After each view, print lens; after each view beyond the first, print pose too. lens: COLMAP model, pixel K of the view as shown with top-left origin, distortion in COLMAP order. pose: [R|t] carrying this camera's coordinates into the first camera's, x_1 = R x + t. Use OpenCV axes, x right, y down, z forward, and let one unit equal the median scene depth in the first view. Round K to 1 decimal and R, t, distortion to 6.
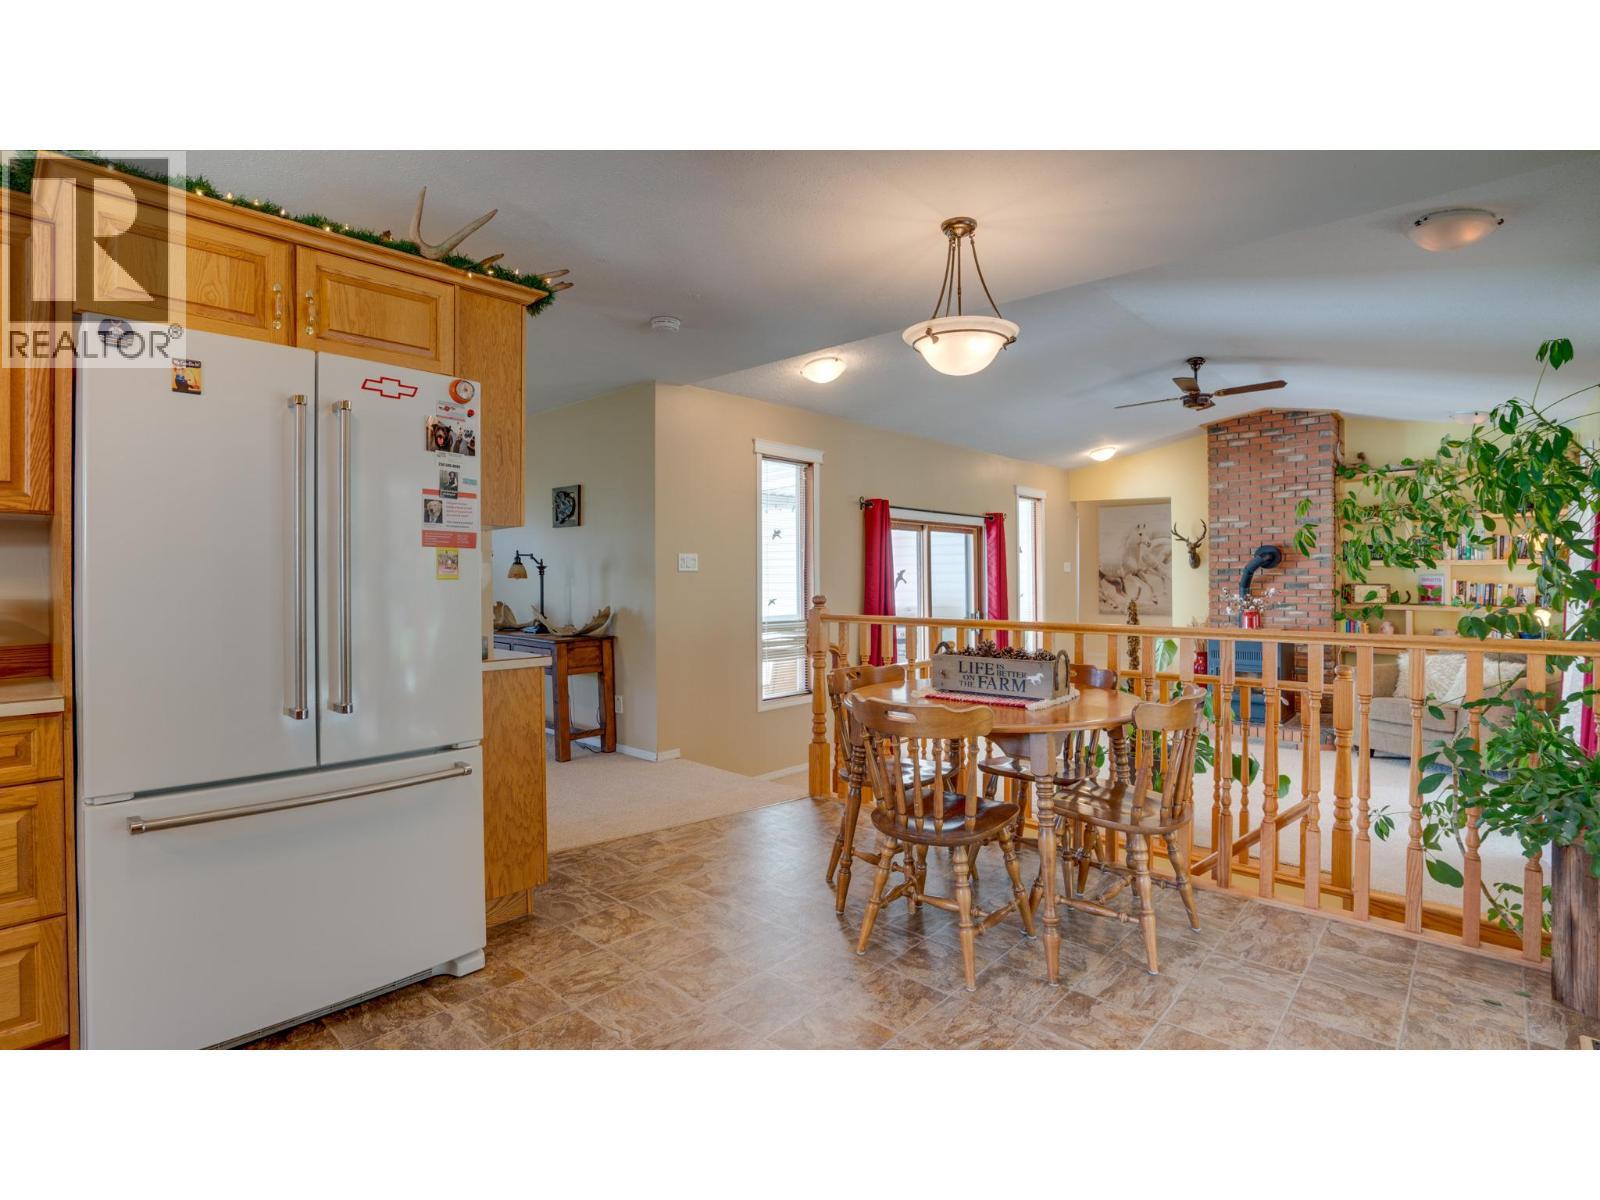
lens RADIAL K [[759.1, 0, 786.3], [0, 759.1, 579.4], [0, 0, 1]] dist [-0.064621, 0.024955]
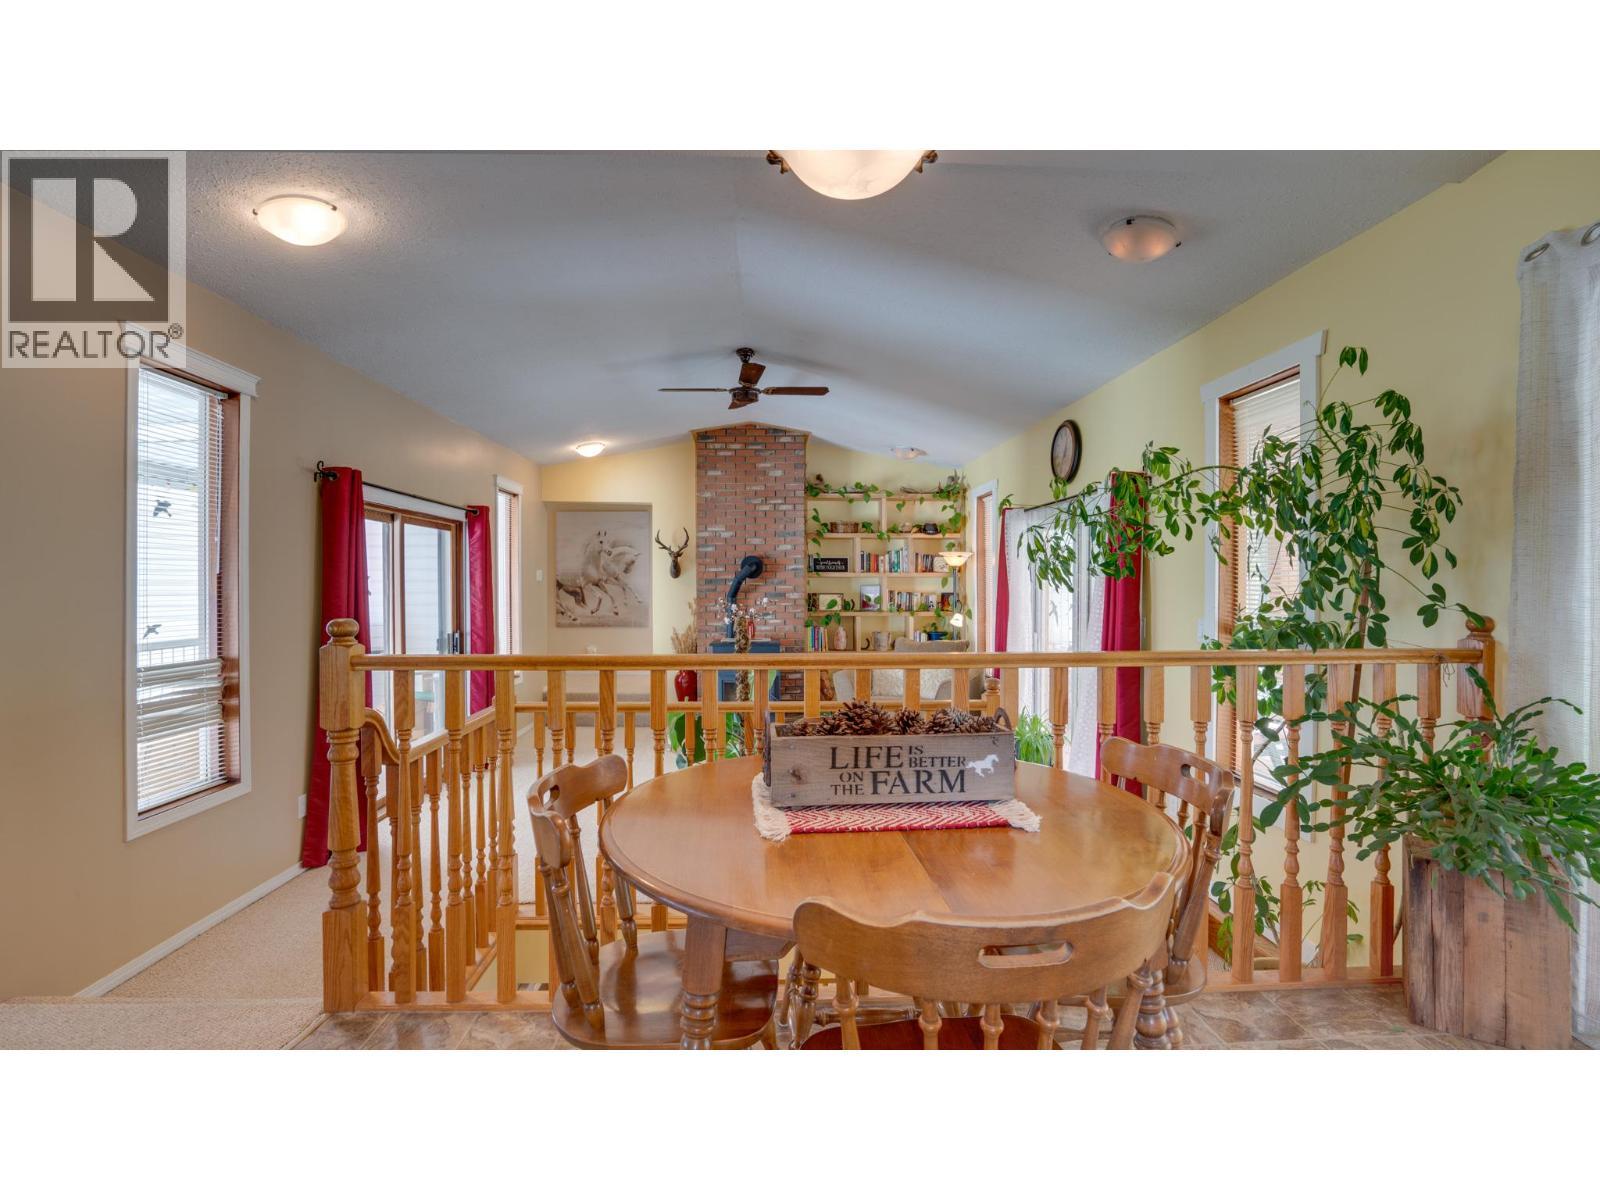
lens RADIAL K [[759.1, 0, 786.3], [0, 759.1, 579.4], [0, 0, 1]] dist [-0.064621, 0.024955]
pose [[0.708305, 0.007905, 0.705862, -0.054609], [0.001847, 0.999913, -0.013051, 0.000125], [-0.705904, 0.010548, 0.708229, 0.227169]]
